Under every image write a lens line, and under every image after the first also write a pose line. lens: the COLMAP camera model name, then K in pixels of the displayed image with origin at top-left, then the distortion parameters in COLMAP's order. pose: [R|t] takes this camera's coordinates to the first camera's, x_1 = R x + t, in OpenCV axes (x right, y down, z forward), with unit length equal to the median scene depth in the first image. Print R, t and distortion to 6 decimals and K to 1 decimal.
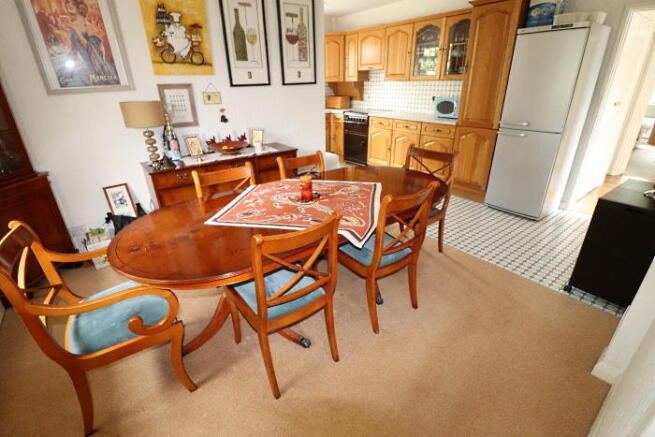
lens RADIAL K [[305.0, 0, 327.5], [0, 305.0, 218.5], [0, 0, 1]] dist [-0.016785, -0.000141]
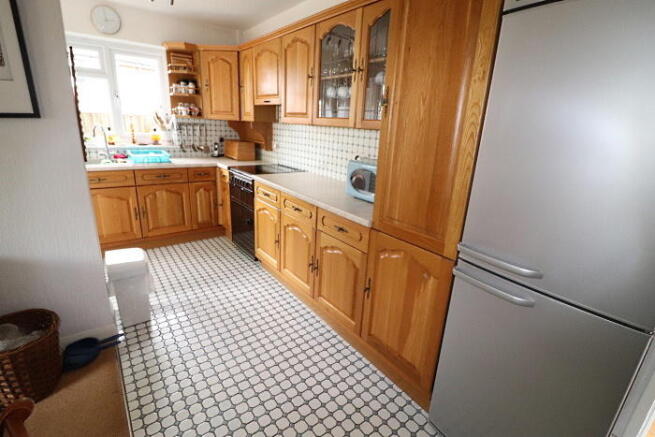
lens RADIAL K [[305.0, 0, 327.5], [0, 305.0, 218.5], [0, 0, 1]] dist [-0.016785, -0.000141]
pose [[0.997694, 0.061445, 0.028827, 0.294210], [-0.057528, 0.990959, -0.121205, -0.221264], [-0.036014, 0.119267, 0.992209, 0.470934]]
